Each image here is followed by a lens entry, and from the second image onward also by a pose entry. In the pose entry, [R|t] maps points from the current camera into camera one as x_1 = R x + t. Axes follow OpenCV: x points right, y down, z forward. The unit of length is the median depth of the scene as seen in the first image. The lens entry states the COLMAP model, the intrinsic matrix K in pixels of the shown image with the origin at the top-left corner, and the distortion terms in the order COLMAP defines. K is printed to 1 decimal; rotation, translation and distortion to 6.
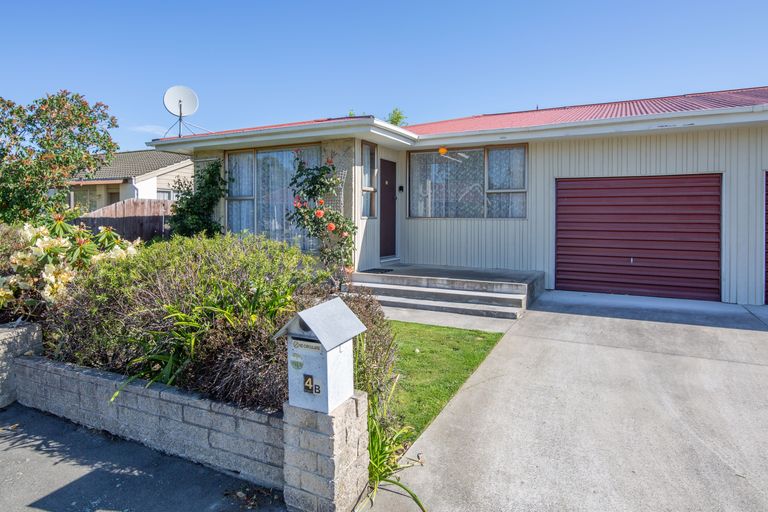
lens RADIAL K [[463.6, 0, 384.5], [0, 463.6, 257.3], [0, 0, 1]] dist [0.002922, 0.002078]
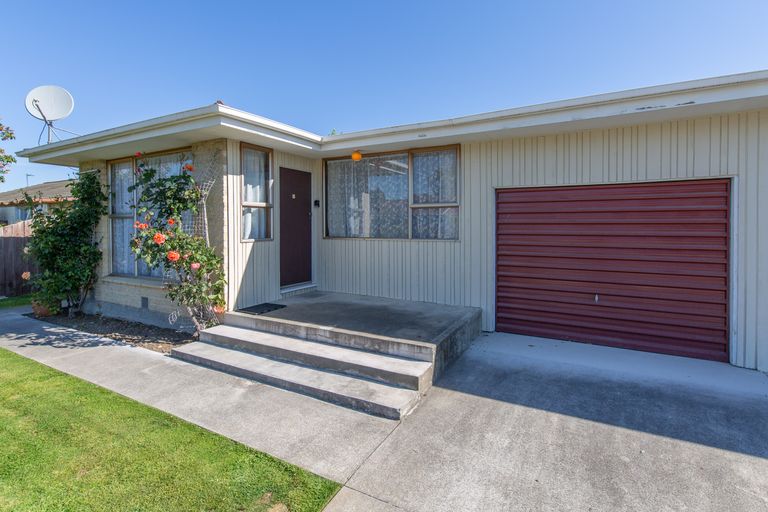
lens RADIAL K [[353.8, 0, 383.1], [0, 353.8, 253.4], [0, 0, 1]] dist [0.000047, -0.000428]
pose [[0.998527, -0.000449, -0.054256, 0.212824], [0.000237, 0.999992, -0.003911, -0.059594], [0.054257, 0.003892, 0.998519, 0.398094]]
